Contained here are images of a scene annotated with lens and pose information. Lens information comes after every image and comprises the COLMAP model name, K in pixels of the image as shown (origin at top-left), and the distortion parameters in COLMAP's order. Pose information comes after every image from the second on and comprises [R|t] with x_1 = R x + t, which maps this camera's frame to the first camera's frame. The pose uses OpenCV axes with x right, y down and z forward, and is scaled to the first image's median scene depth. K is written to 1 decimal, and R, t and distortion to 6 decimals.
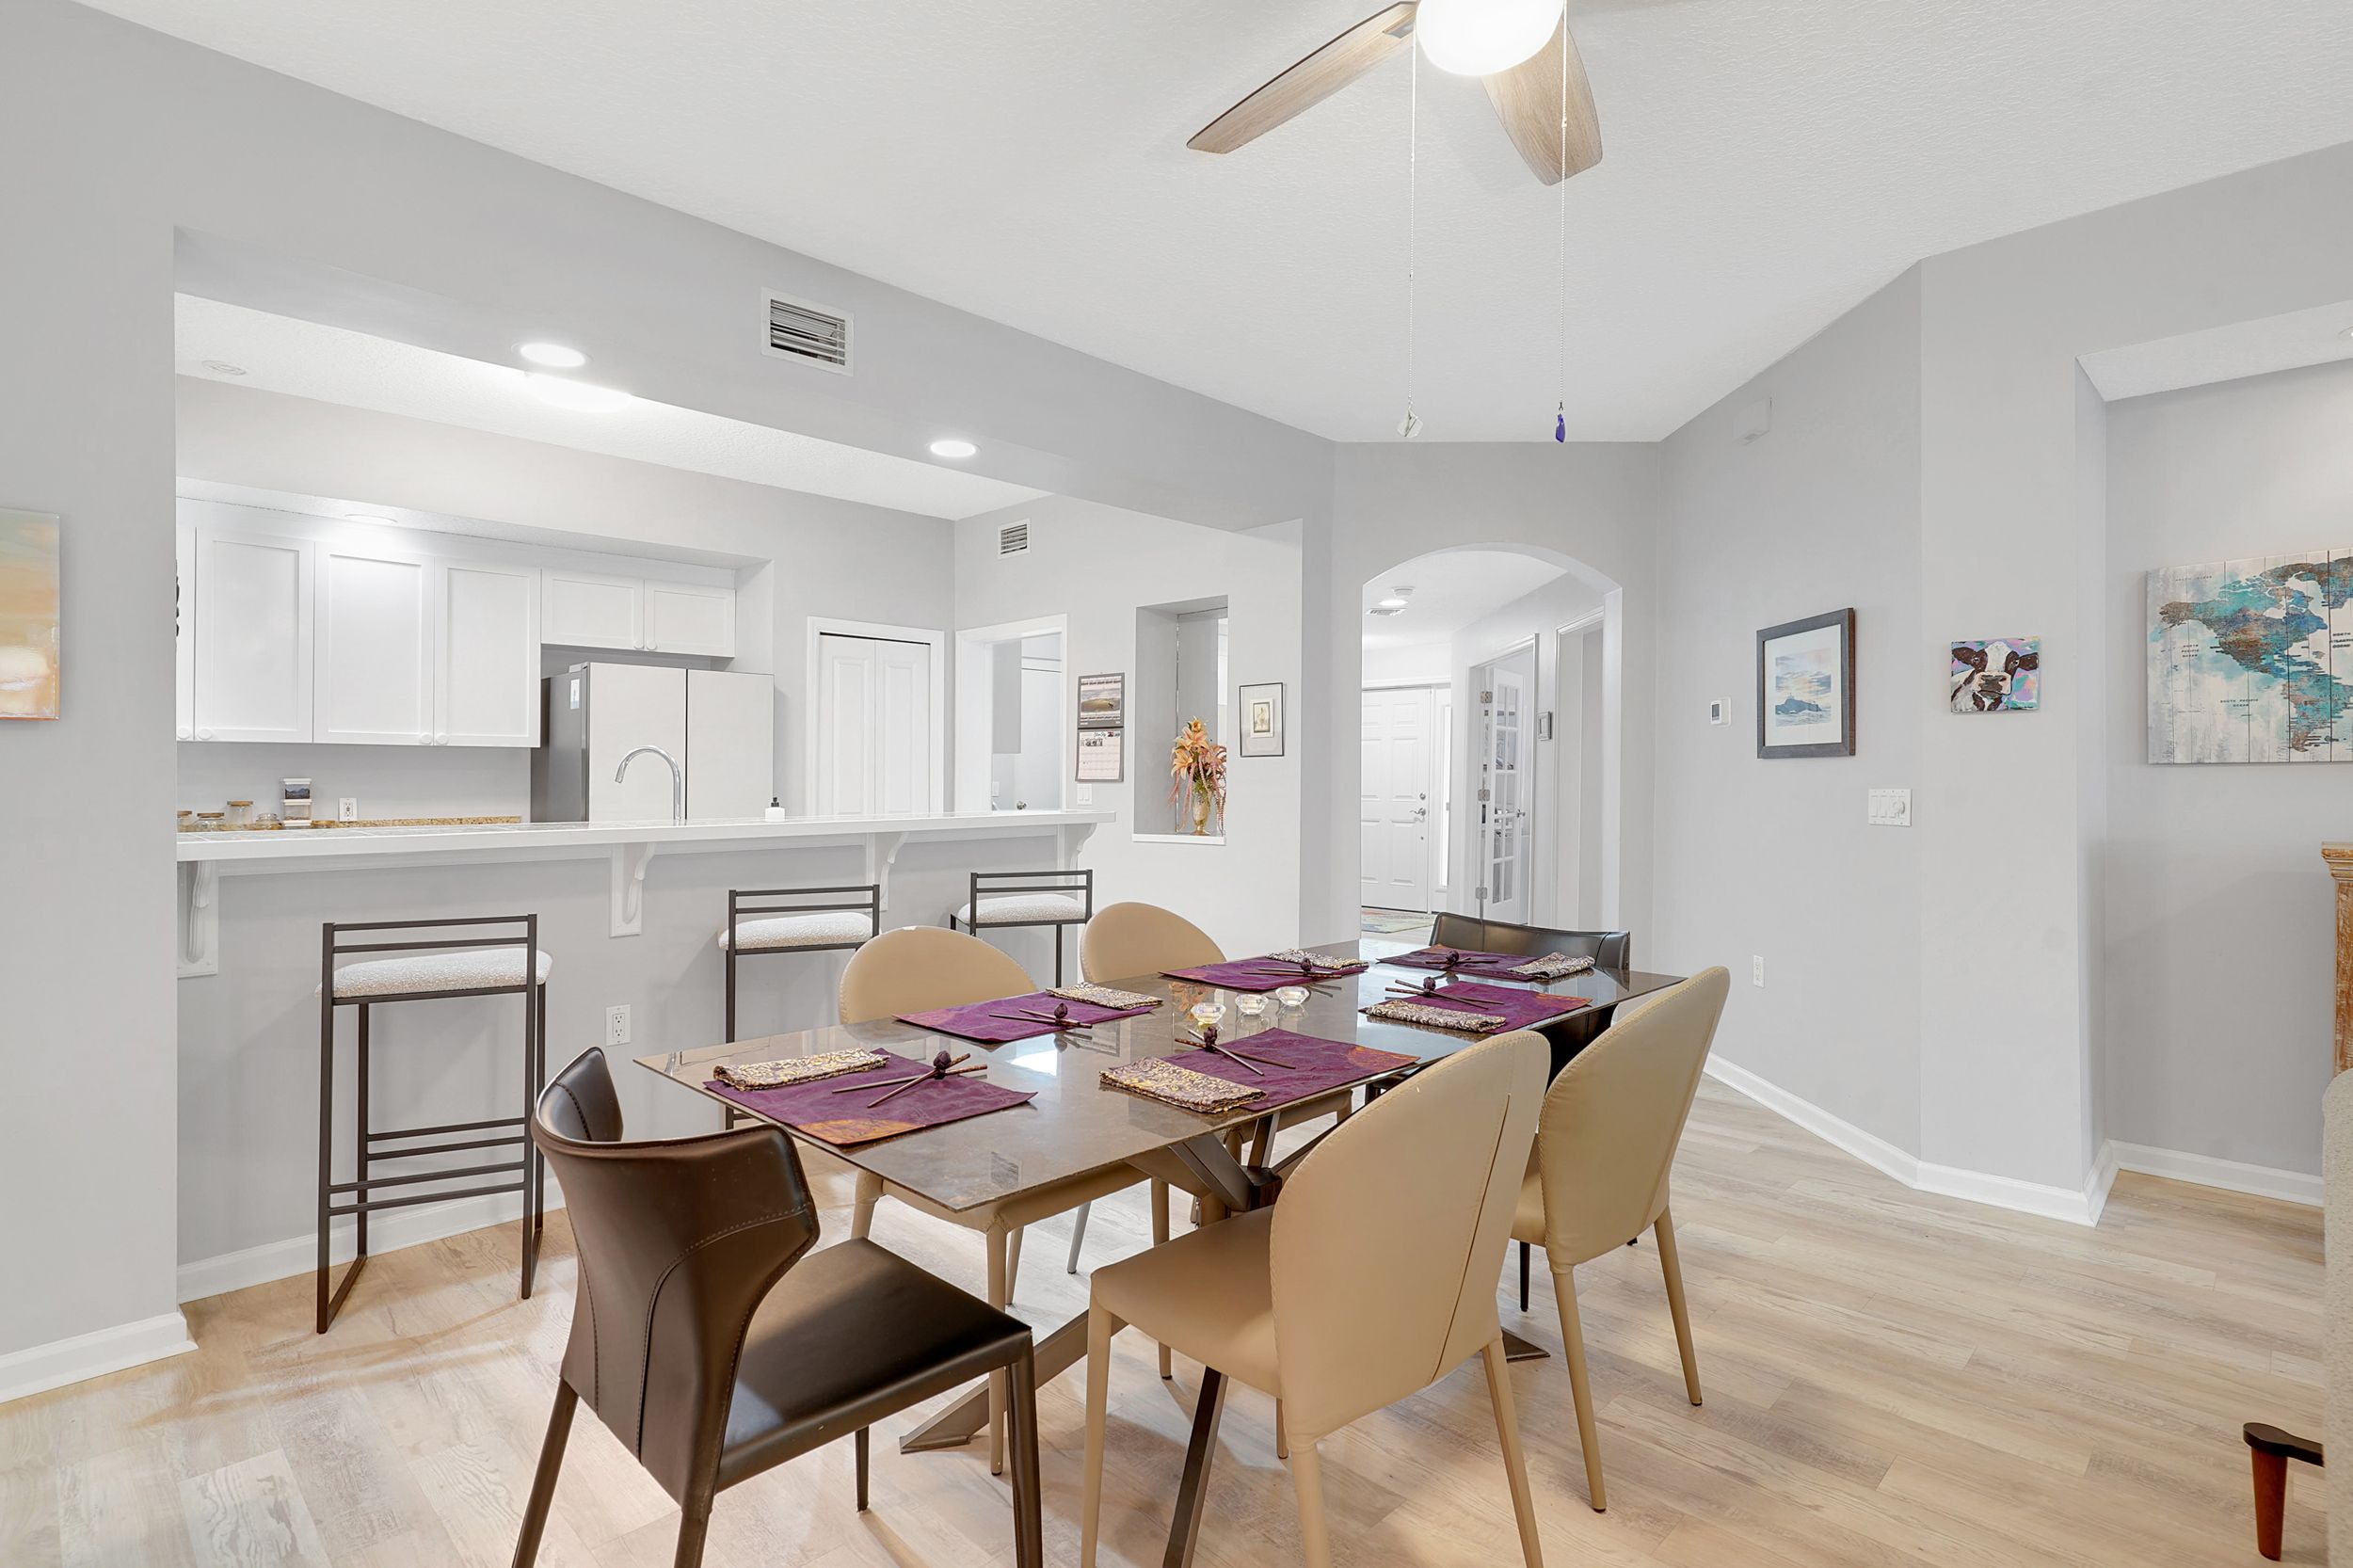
lens RADIAL K [[1138.6, 0, 1146.2], [0, 1138.6, 771.0], [0, 0, 1]] dist [-0.007666, 0.005978]
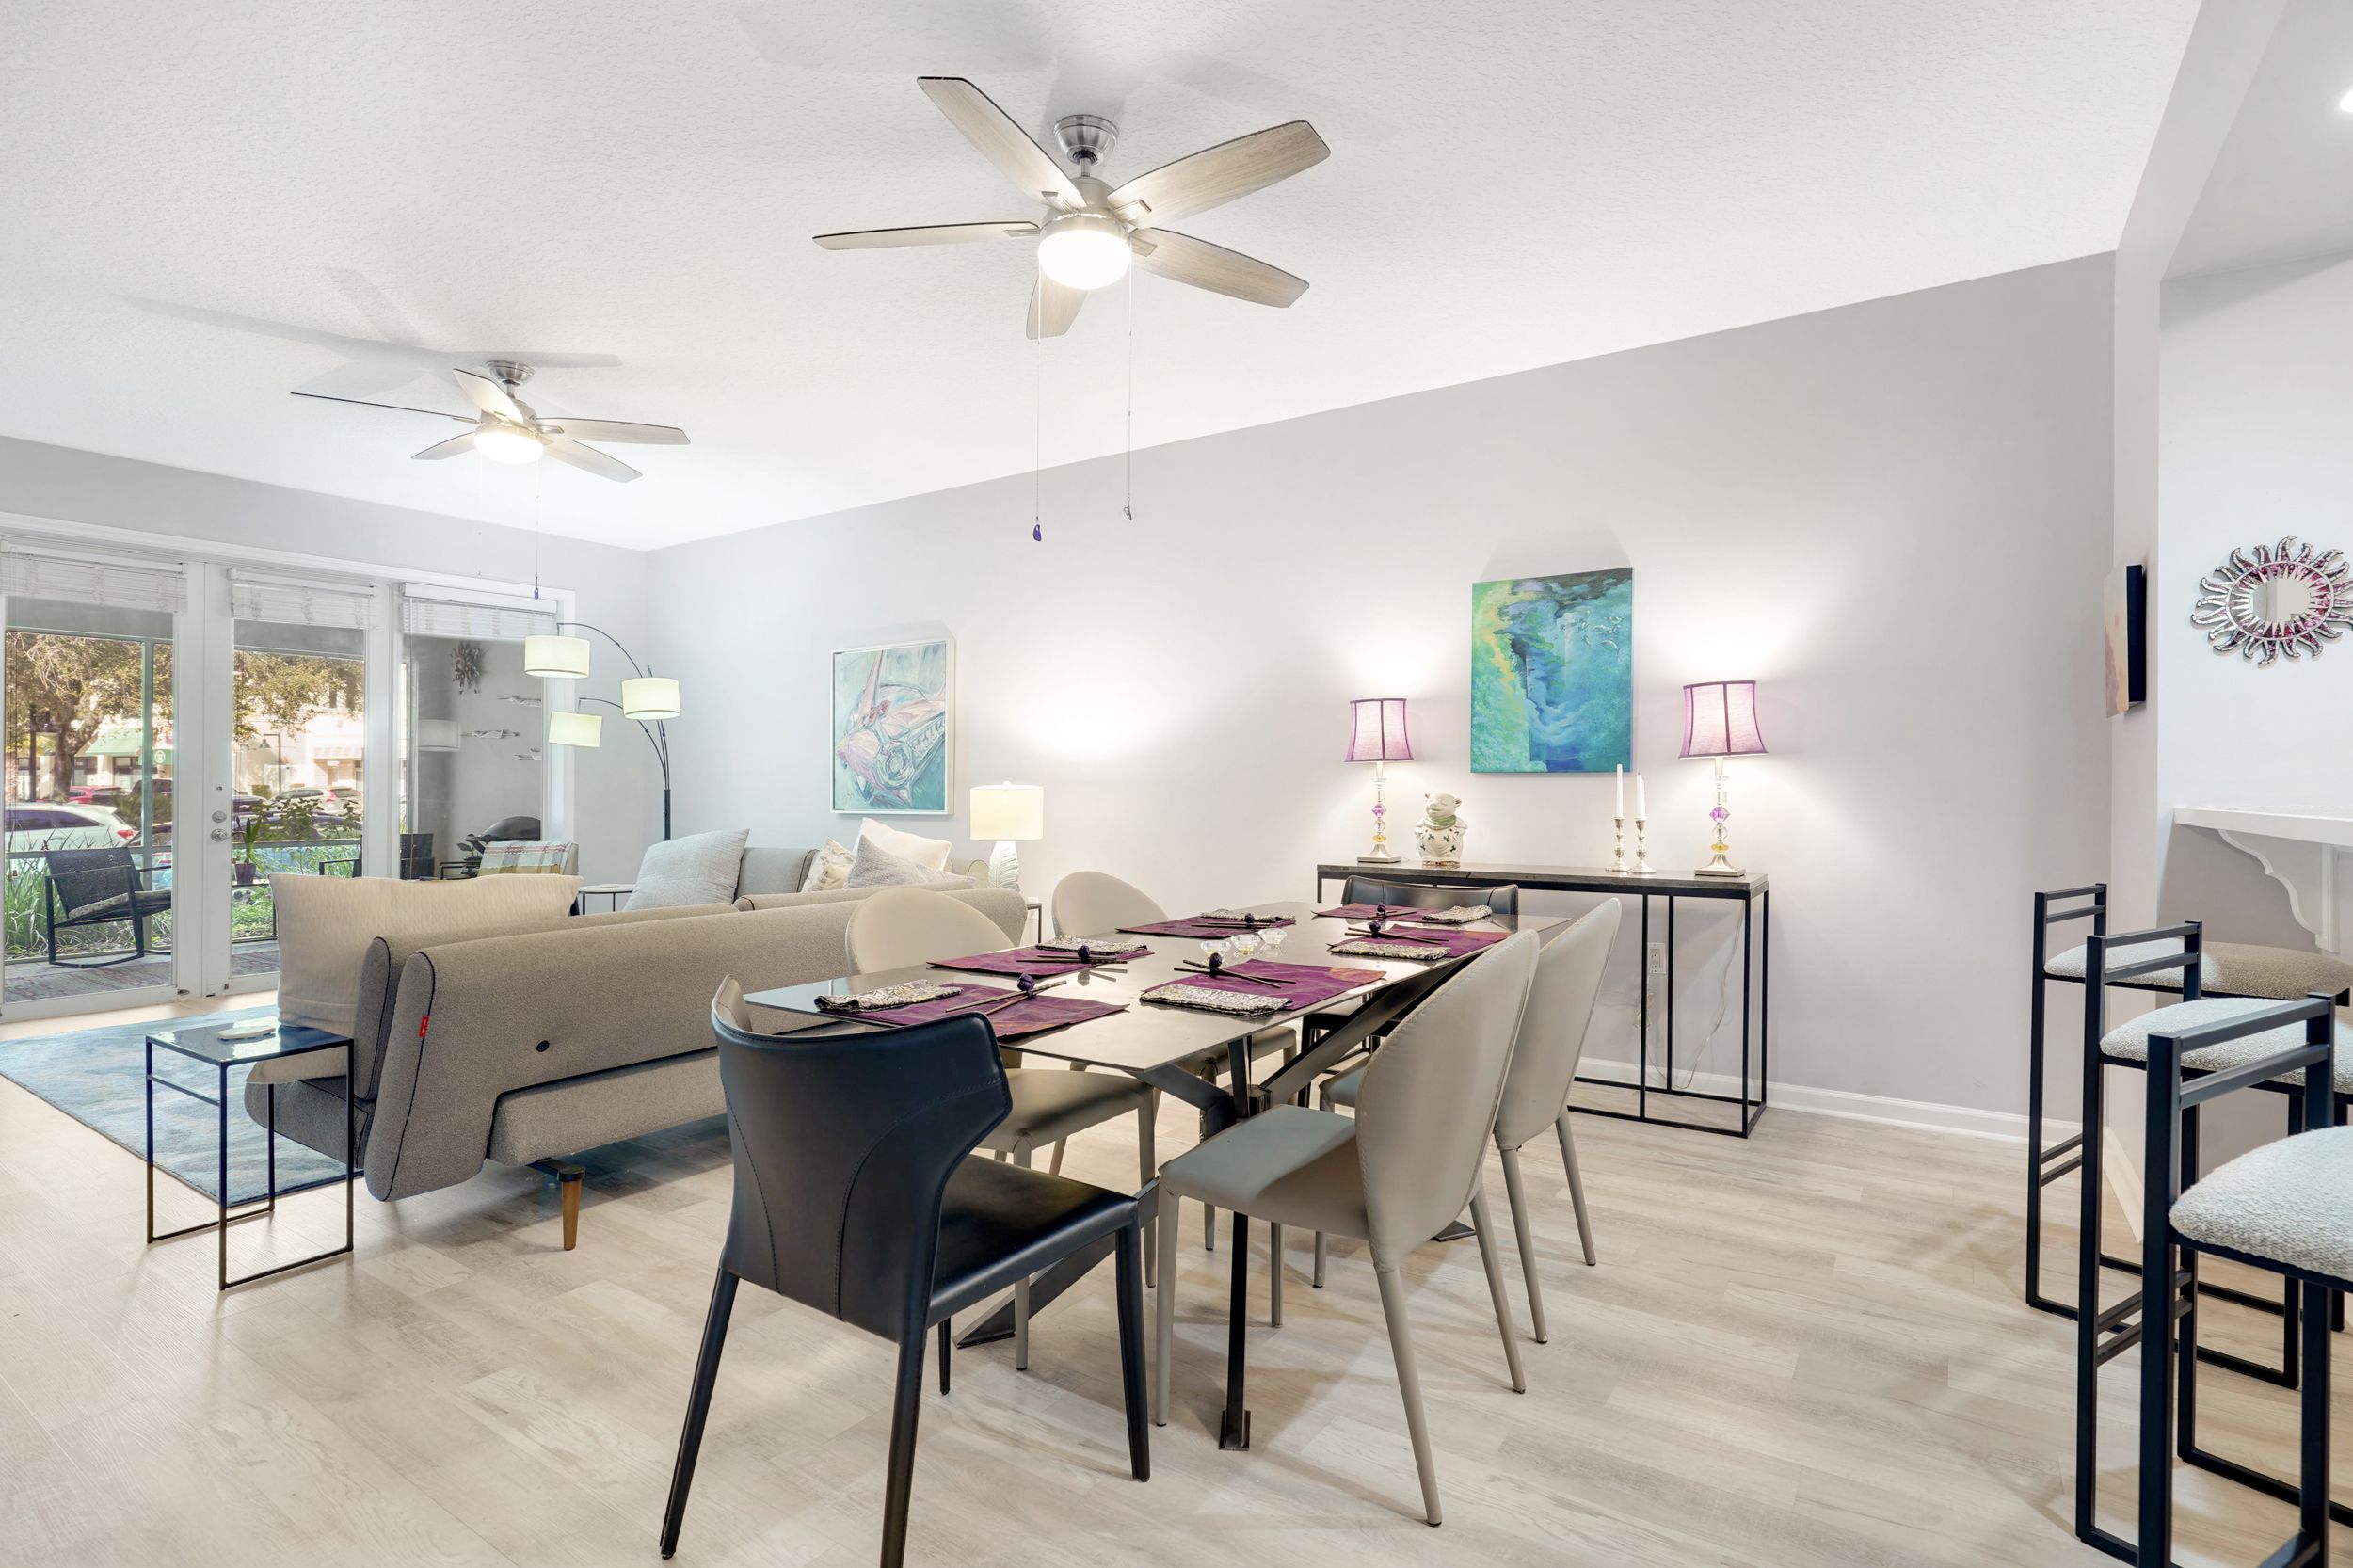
lens RADIAL K [[1138.6, 0, 1172.1], [0, 1138.6, 792.9], [0, 0, 1]] dist [-0.007666, 0.005978]
pose [[-0.980774, 0.000844, -0.195146, 0.218864], [0.000542, 0.999999, 0.001597, 0.030128], [0.195147, 0.001460, -0.980773, 1.205277]]
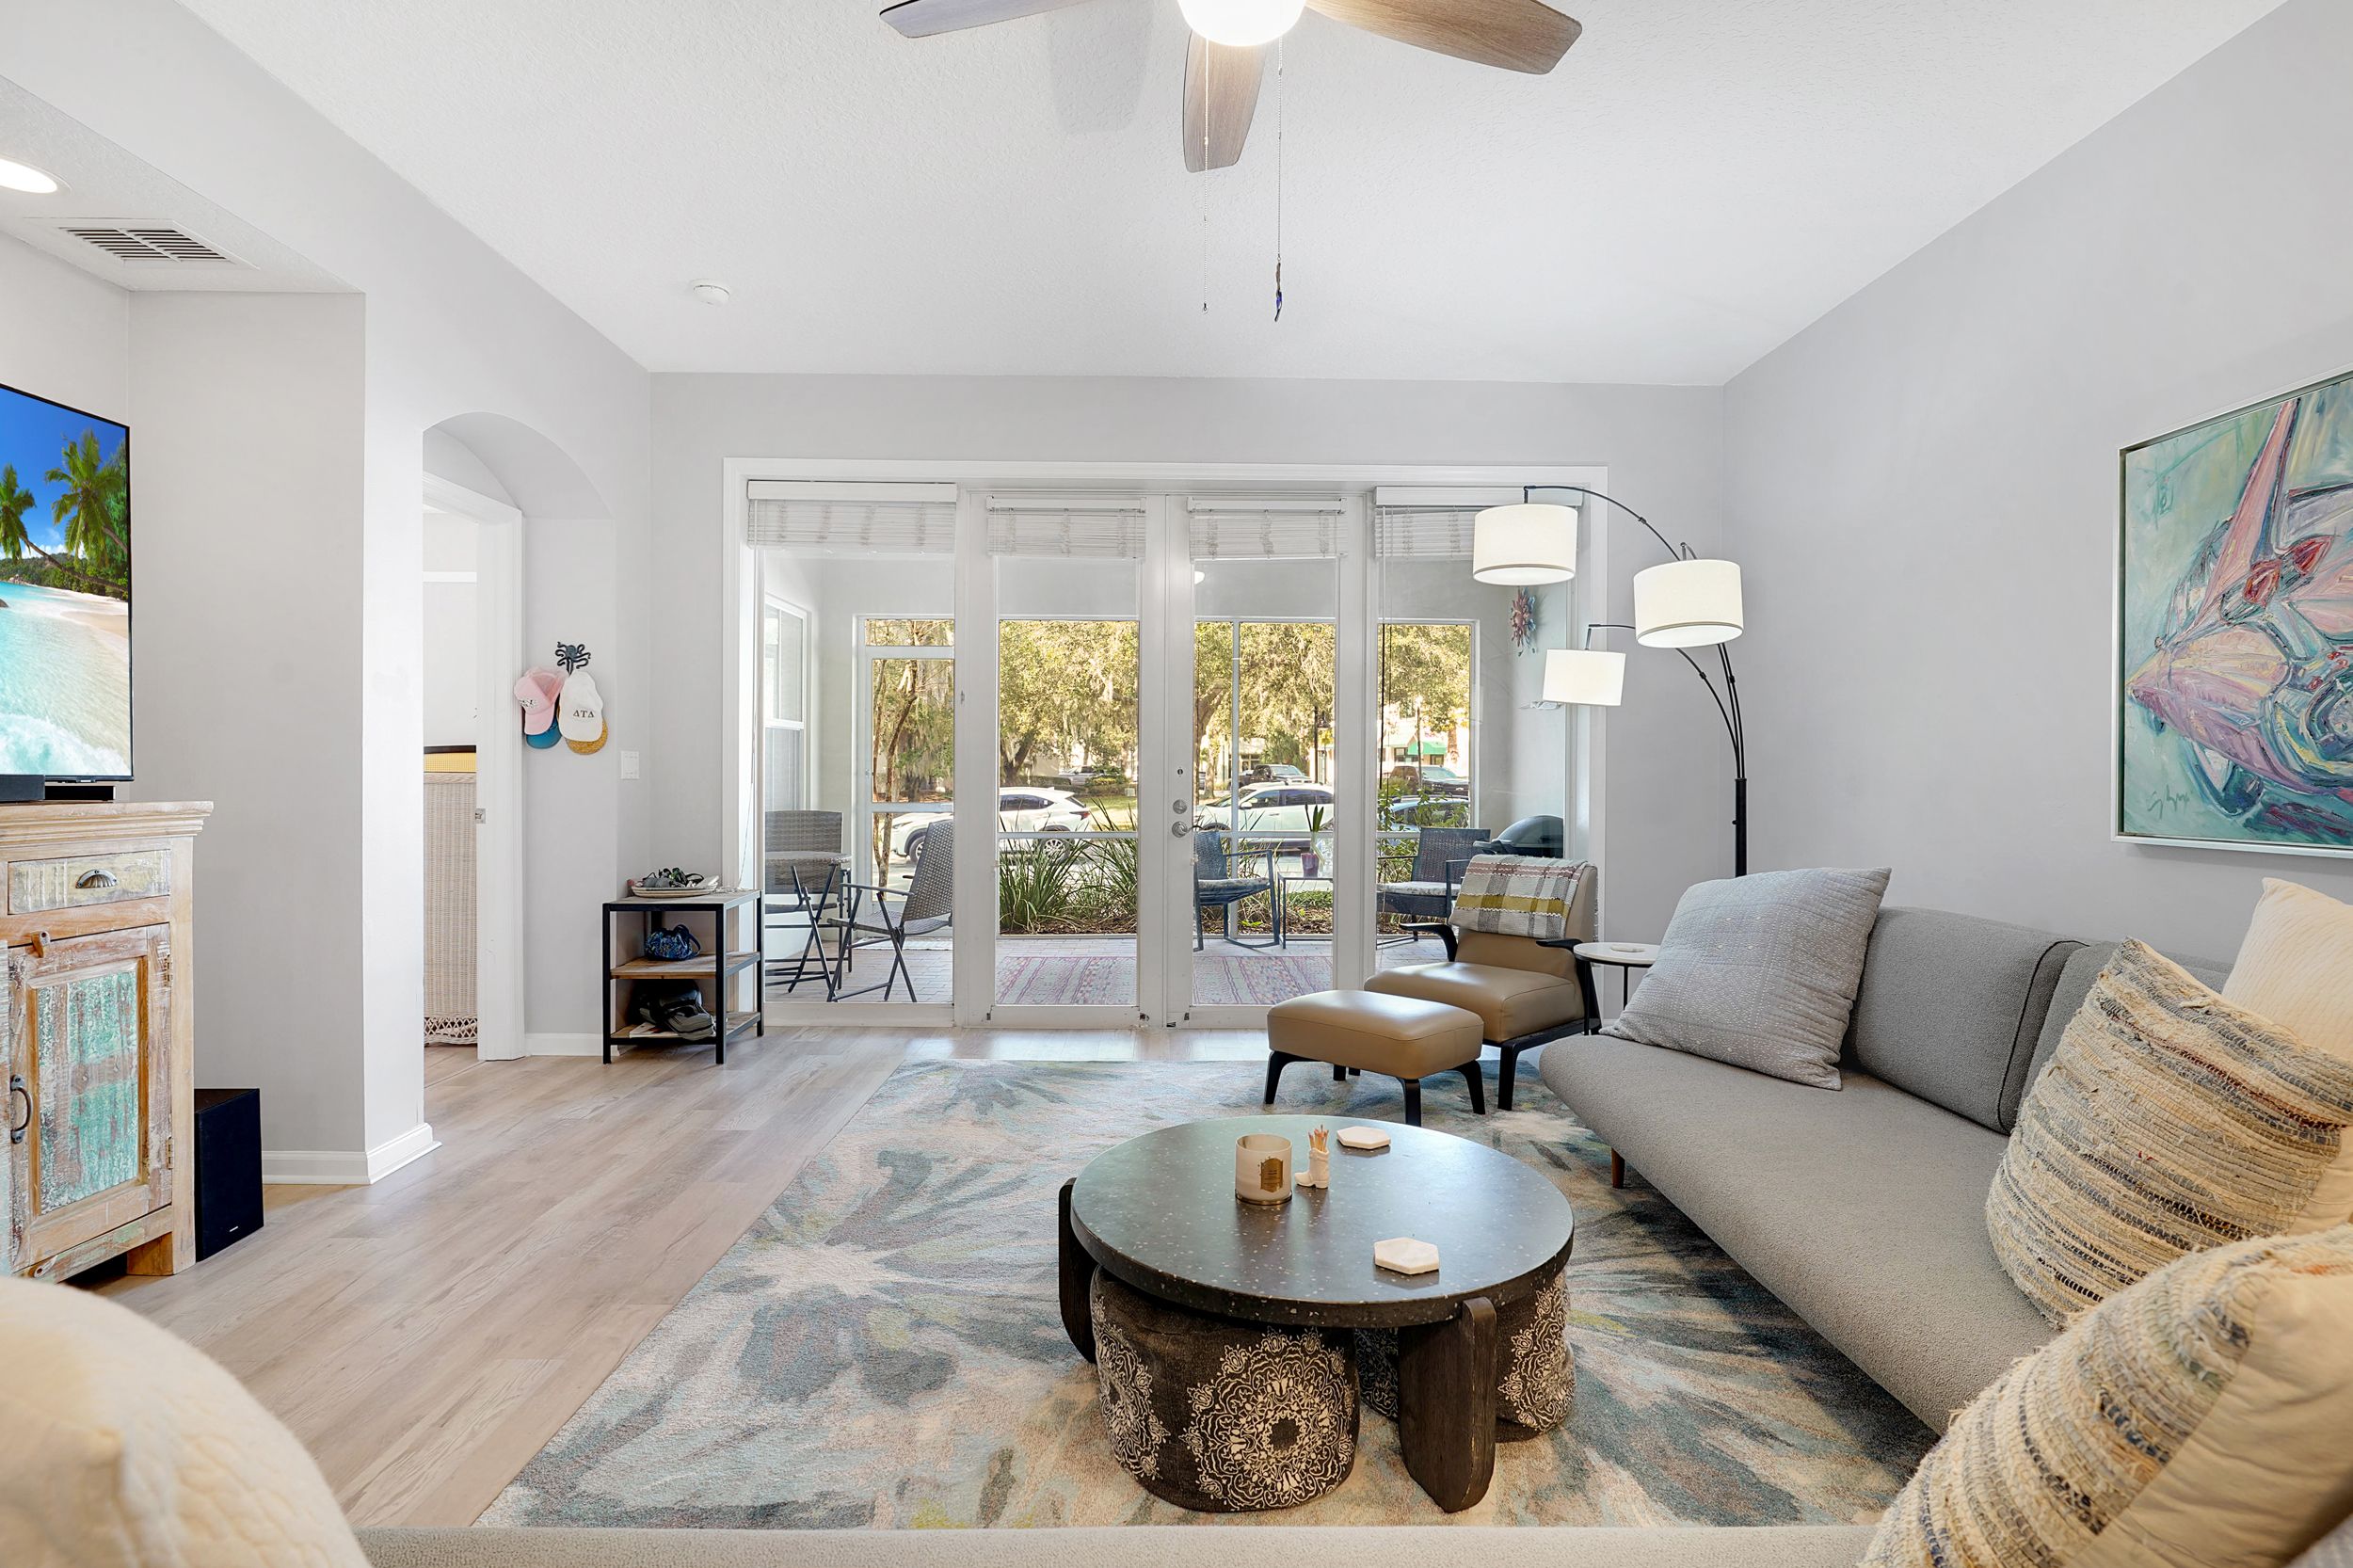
lens RADIAL K [[1138.6, 0, 1179.8], [0, 1138.6, 768.2], [0, 0, 1]] dist [-0.007666, 0.005978]
pose [[-0.721621, -0.006144, 0.692261, 0.318195], [-0.011189, 0.999934, -0.002788, 0.025597], [-0.692198, -0.009758, -0.721642, 0.329761]]
